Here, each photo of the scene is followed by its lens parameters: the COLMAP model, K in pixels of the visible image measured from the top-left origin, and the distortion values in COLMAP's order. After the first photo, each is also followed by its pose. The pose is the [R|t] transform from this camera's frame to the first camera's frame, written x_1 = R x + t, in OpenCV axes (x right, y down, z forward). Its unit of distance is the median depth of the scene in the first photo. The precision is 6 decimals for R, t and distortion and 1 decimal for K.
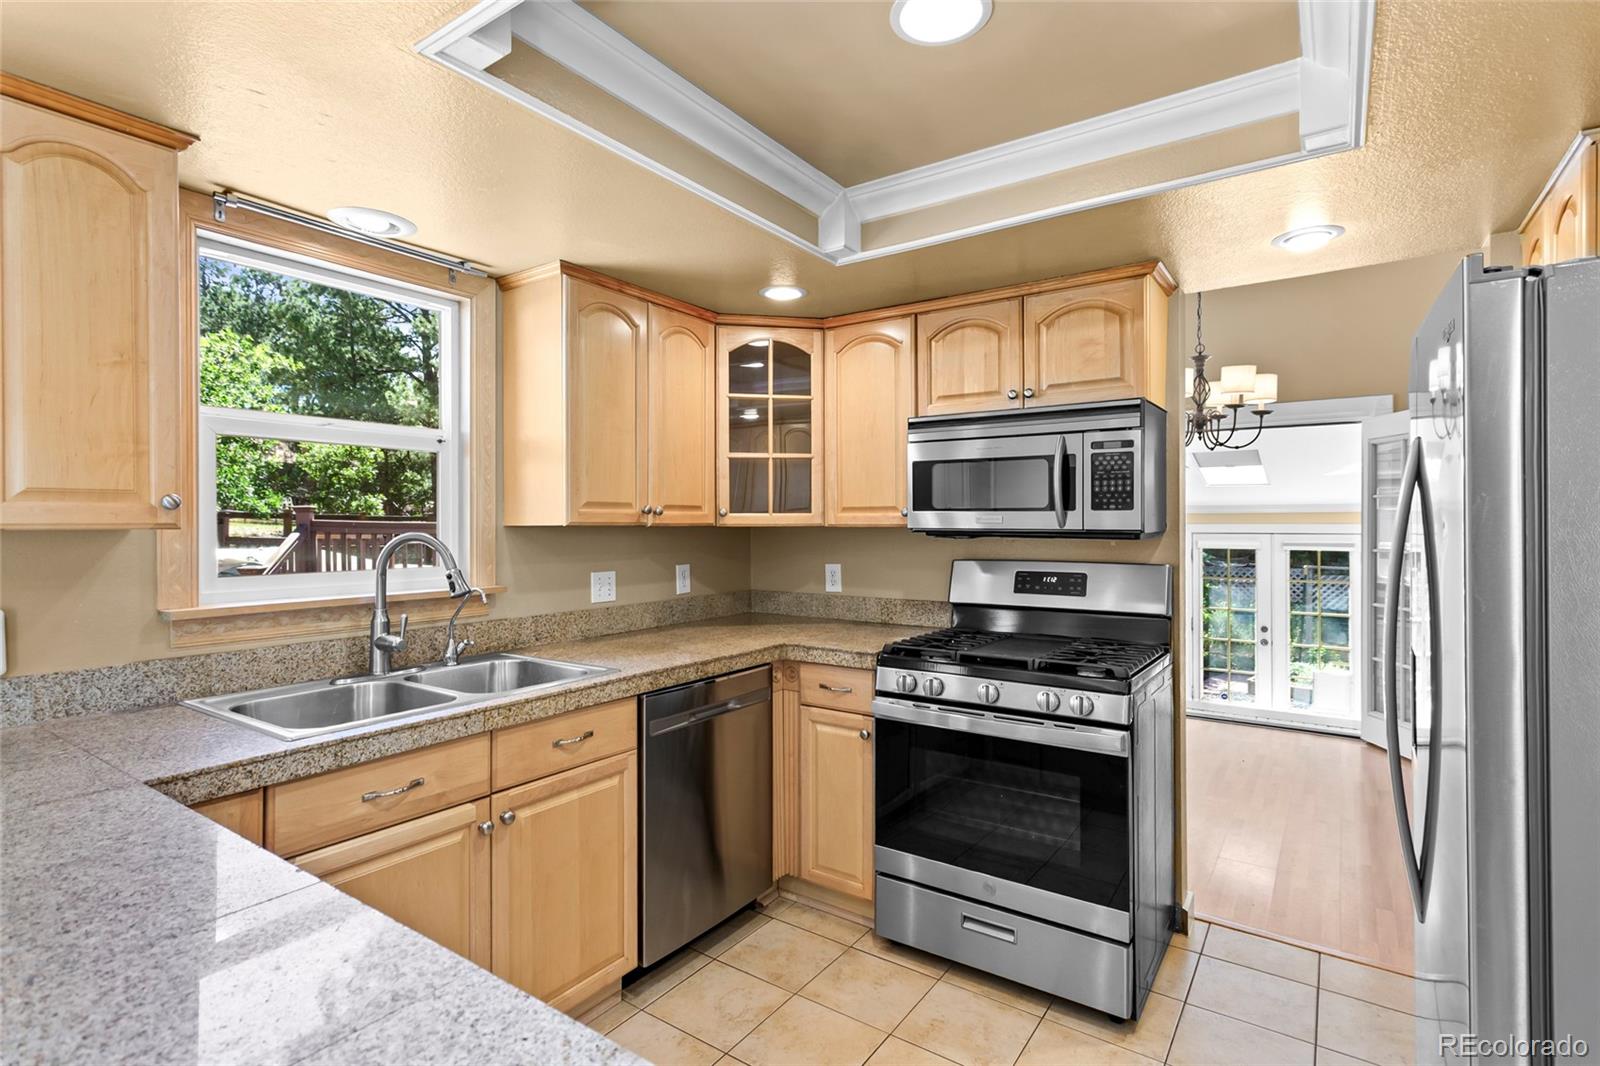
lens RADIAL K [[792.9, 0, 788.0], [0, 792.9, 525.2], [0, 0, 1]] dist [-0.026500, 0.011330]
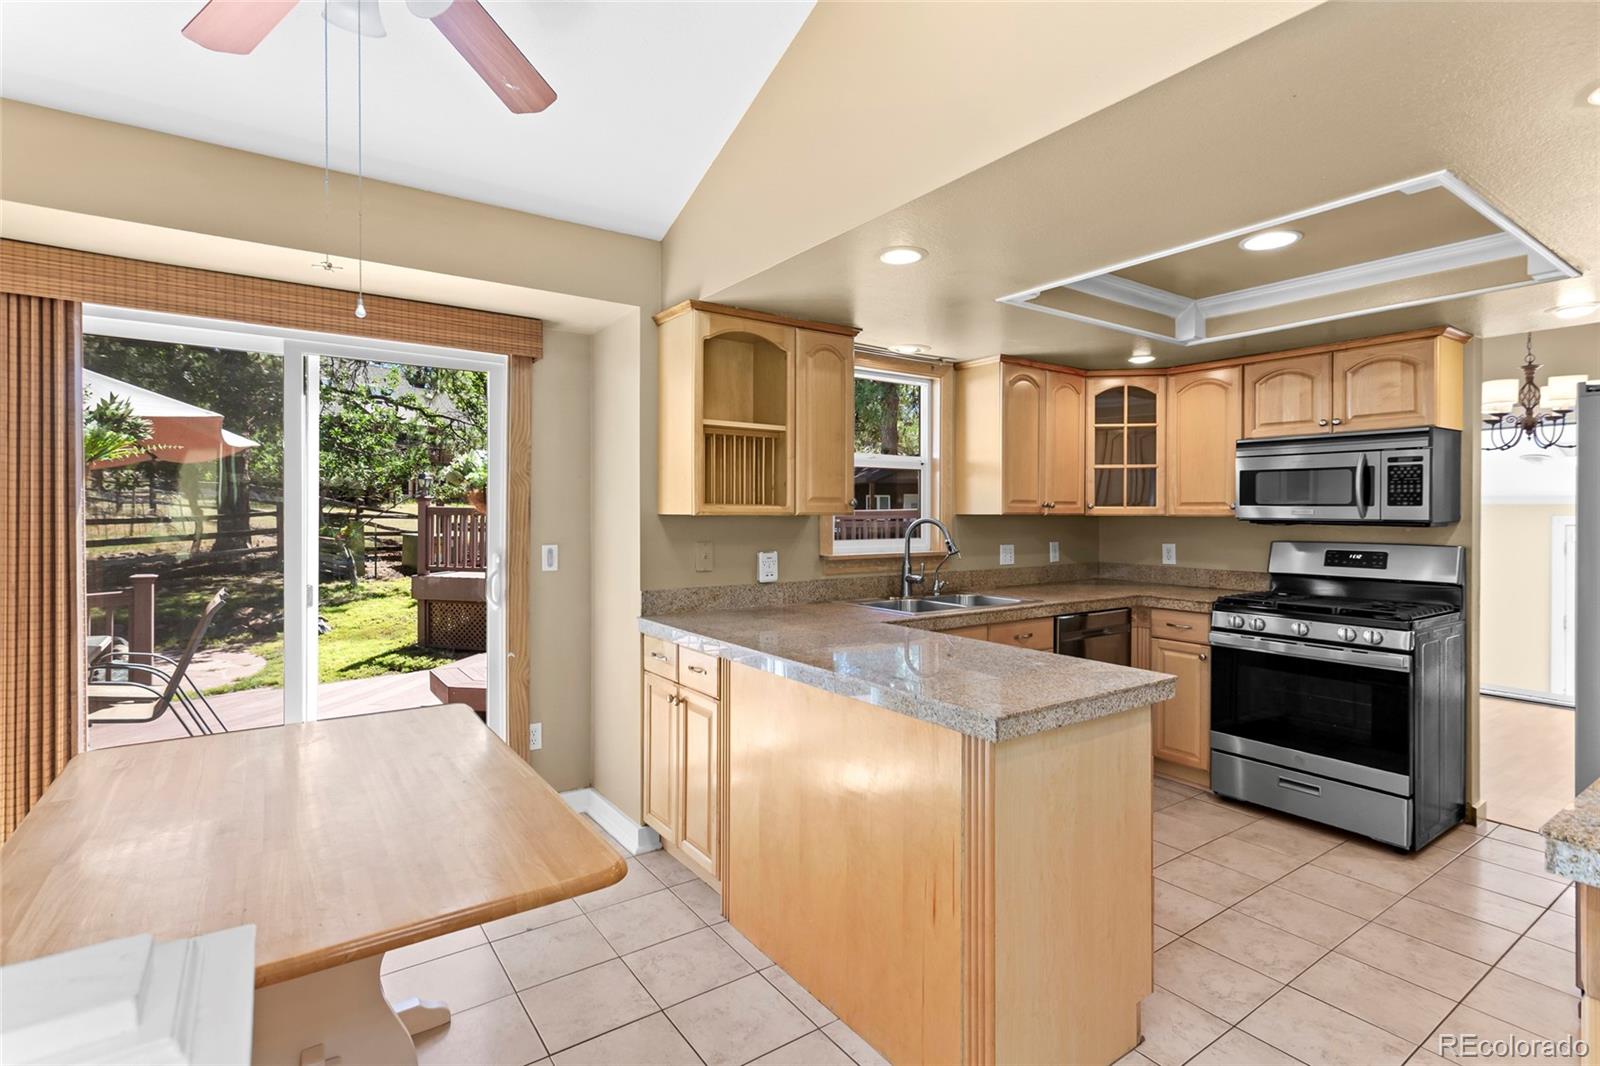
lens RADIAL K [[792.9, 0, 751.7], [0, 792.9, 515.1], [0, 0, 1]] dist [-0.026500, 0.011330]
pose [[0.931265, 0.006117, -0.364291, -0.159567], [-0.005156, 0.999980, 0.003610, -0.001435], [0.364306, -0.001484, 0.931278, -0.697828]]
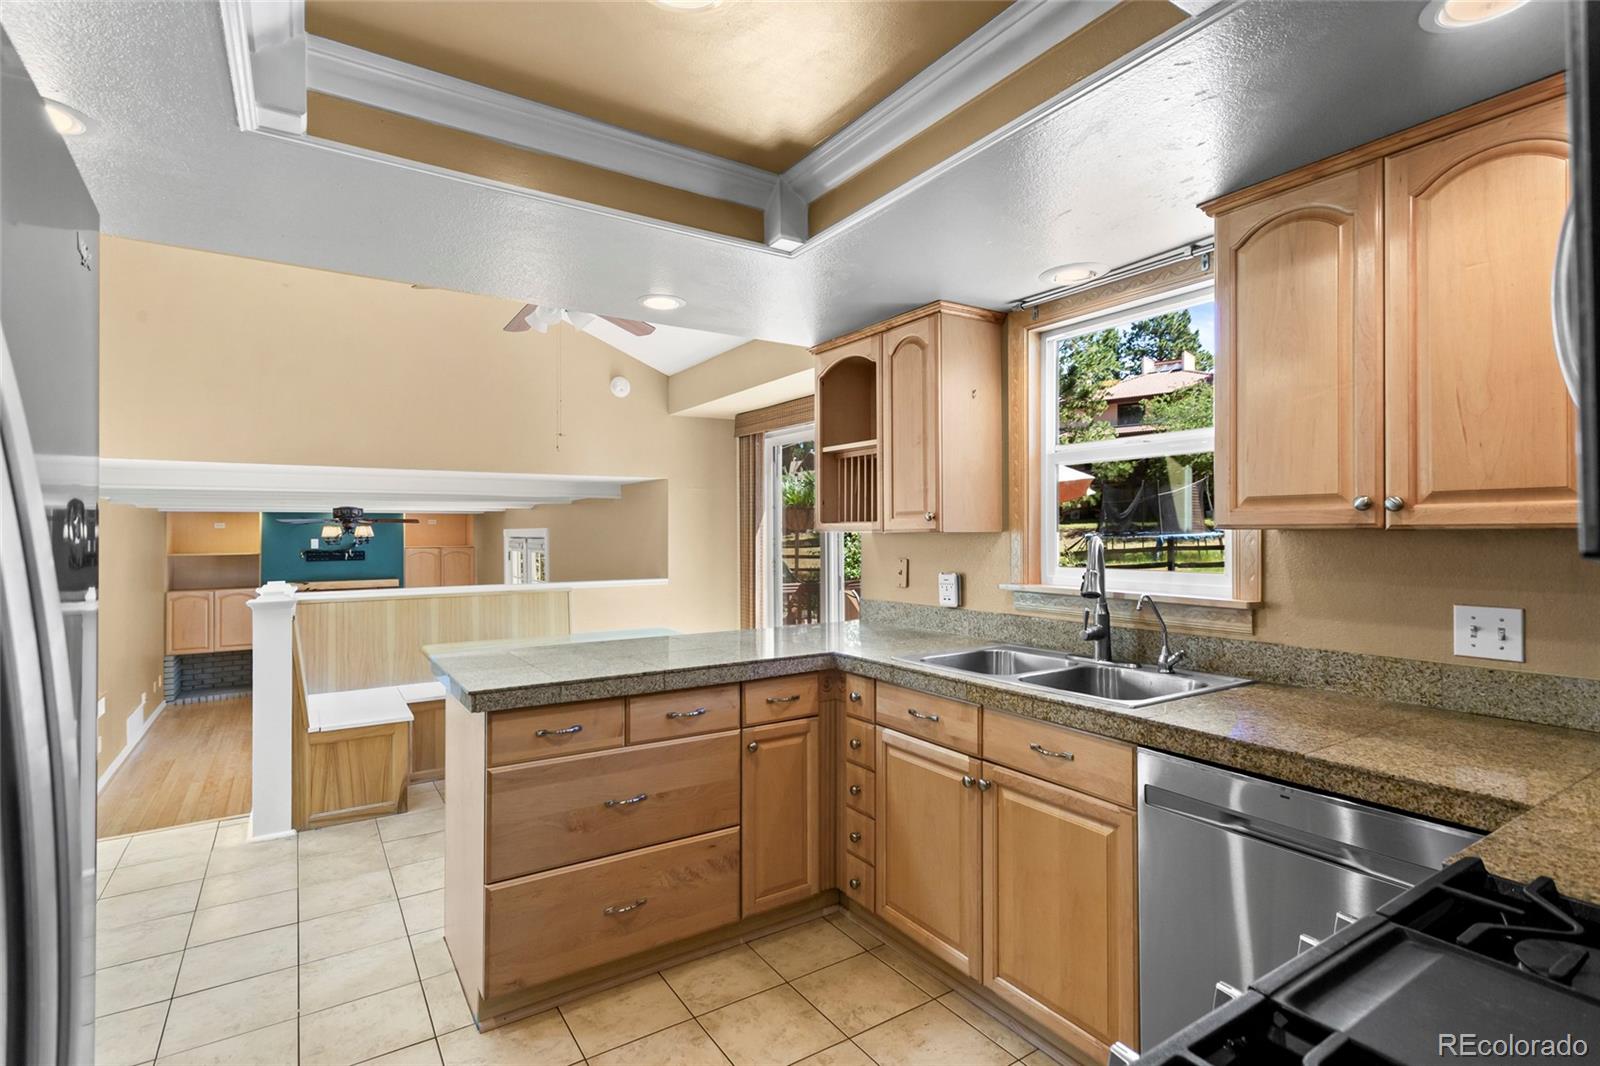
lens RADIAL K [[792.9, 0, 802.6], [0, 792.9, 533.3], [0, 0, 1]] dist [-0.026500, 0.011330]
pose [[-0.398756, 0.003864, -0.917049, 0.589341], [0.002493, 0.999992, 0.003129, 0.000751], [0.917054, -0.001038, -0.398762, 0.893935]]
